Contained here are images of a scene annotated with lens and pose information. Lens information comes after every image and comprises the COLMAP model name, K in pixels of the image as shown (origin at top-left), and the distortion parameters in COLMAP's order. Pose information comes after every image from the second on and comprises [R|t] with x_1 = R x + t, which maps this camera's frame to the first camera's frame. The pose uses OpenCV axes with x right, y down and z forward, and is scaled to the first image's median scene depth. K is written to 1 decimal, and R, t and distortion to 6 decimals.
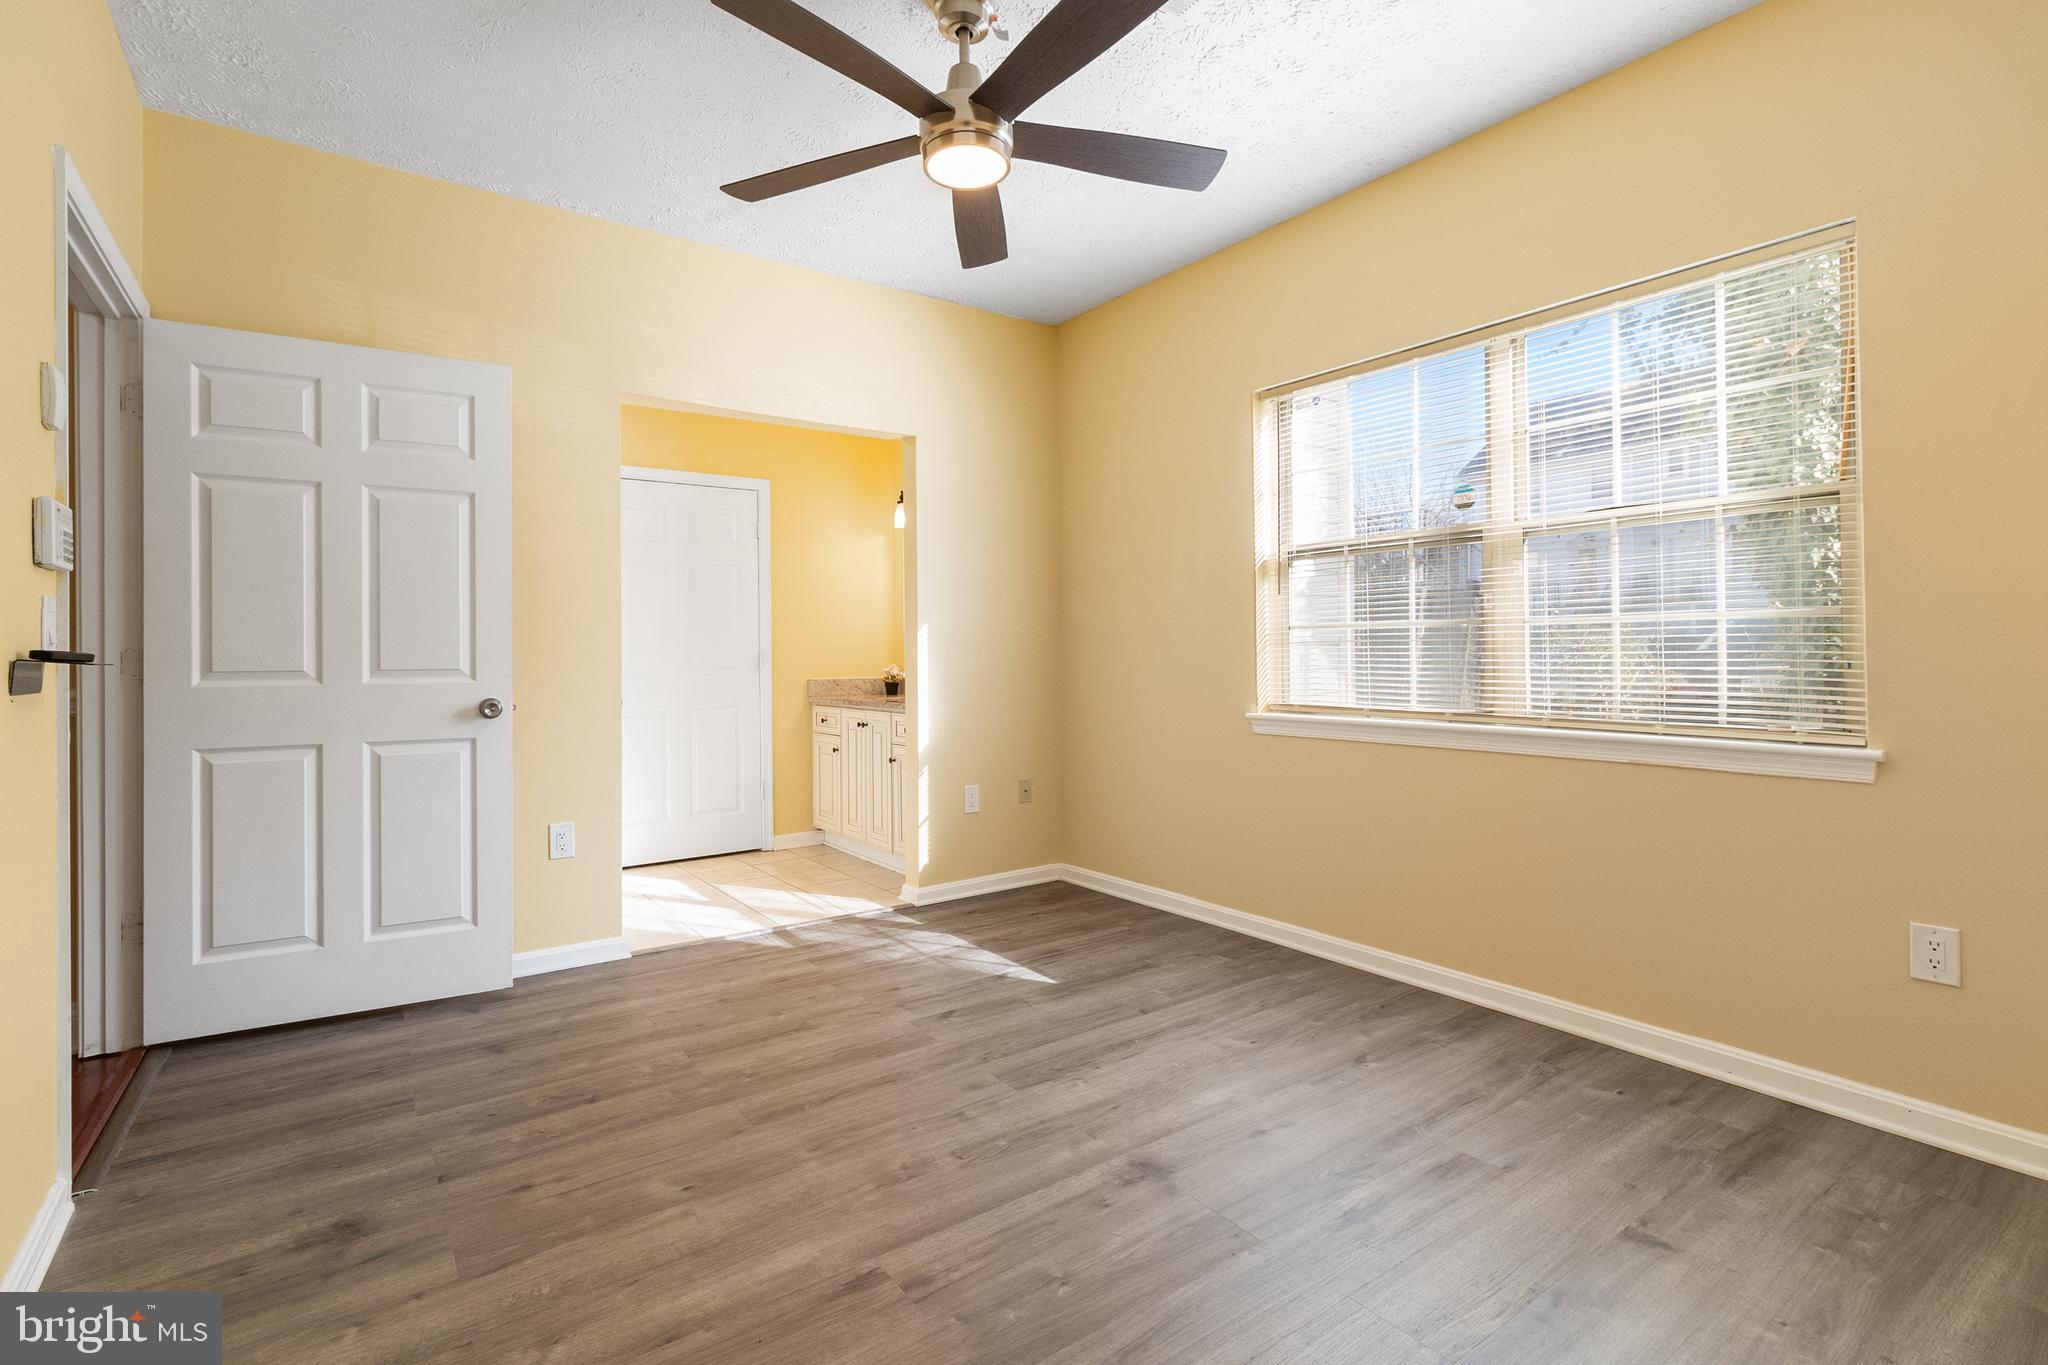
lens RADIAL K [[966.9, 0, 1025.2], [0, 966.9, 645.1], [0, 0, 1]] dist [0.000217, 0.000968]
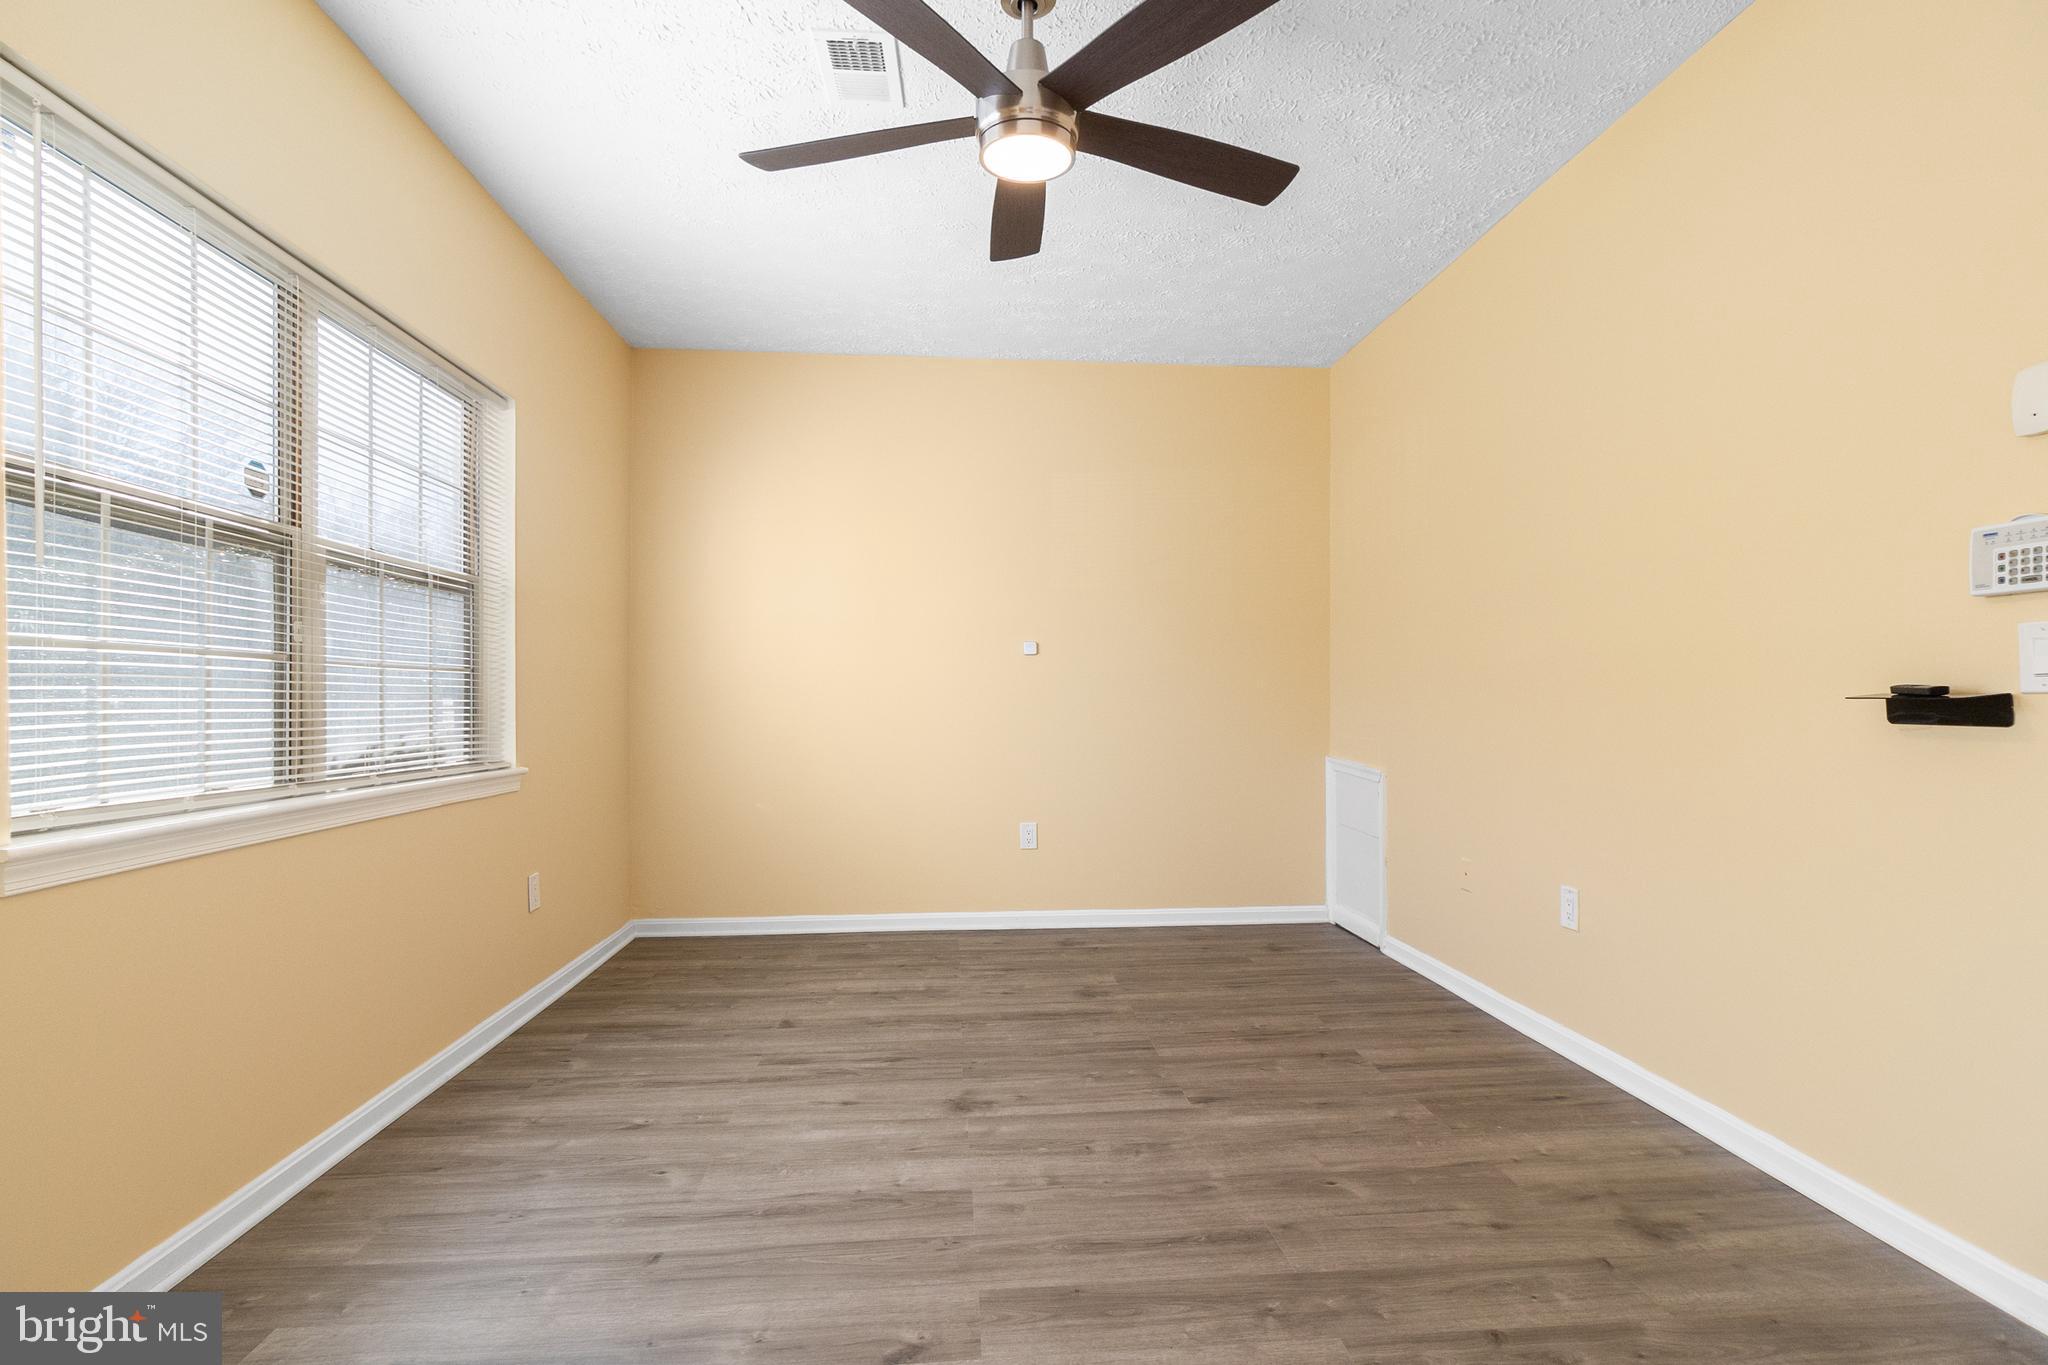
lens RADIAL K [[966.9, 0, 1032.5], [0, 966.9, 701.0], [0, 0, 1]] dist [0.000217, 0.000968]
pose [[-0.857481, 0.008368, 0.514448, -0.549120], [0.002622, 0.999926, -0.011894, 0.027084], [-0.514510, -0.008850, -0.857439, 1.853637]]
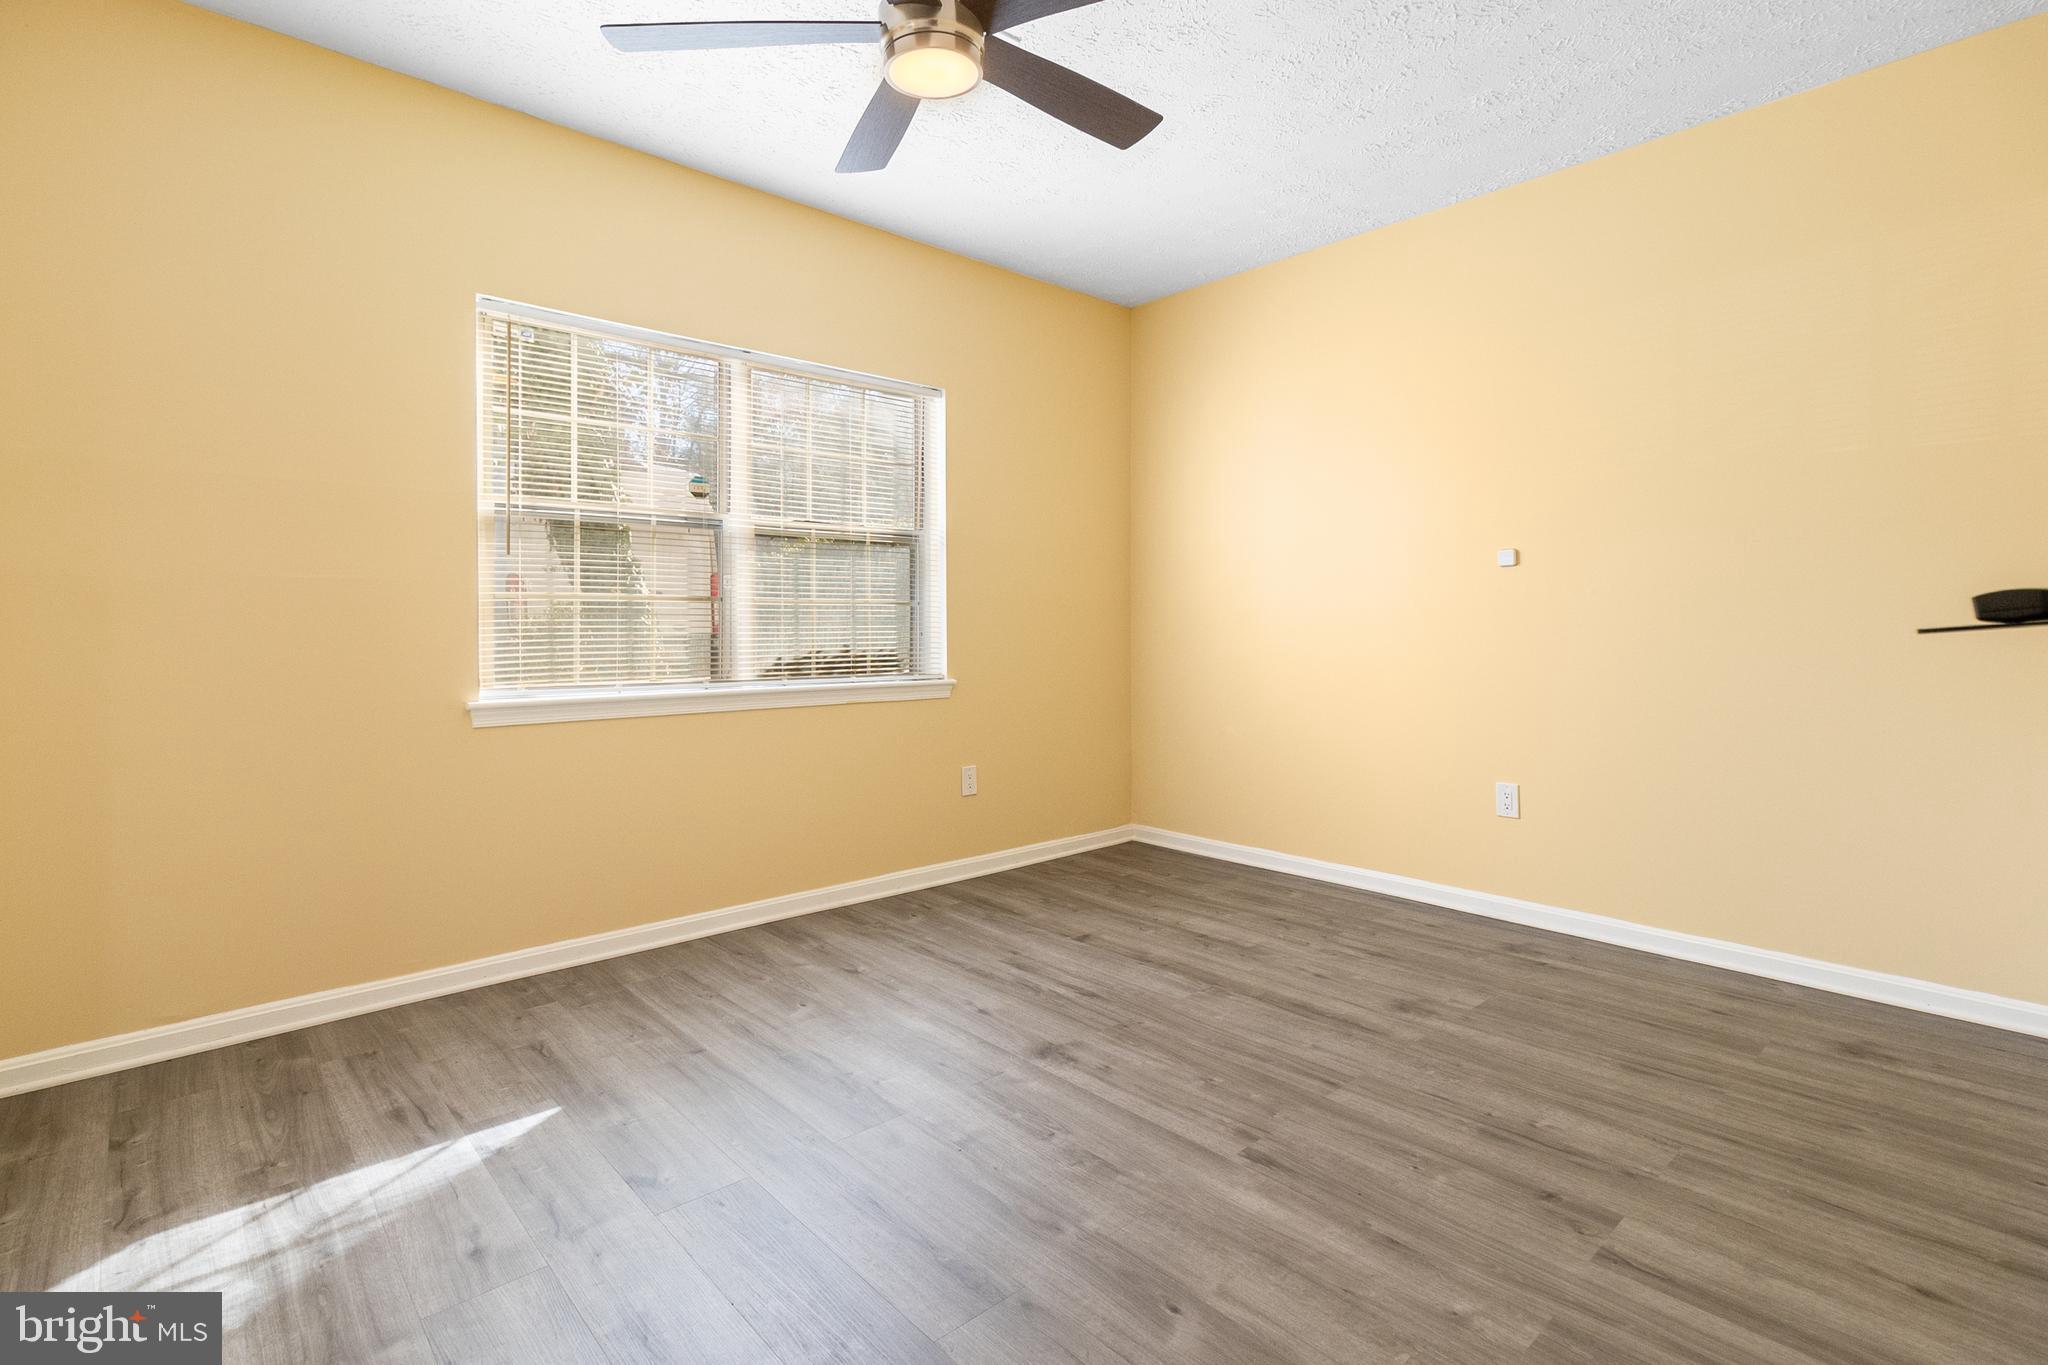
lens RADIAL K [[966.9, 0, 1025.2], [0, 966.9, 605.9], [0, 0, 1]] dist [0.000217, 0.000968]
pose [[-0.114451, 0.024385, 0.993130, -0.985424], [-0.006660, 0.999657, -0.025313, 0.014012], [-0.993407, -0.009511, -0.114249, 1.065659]]
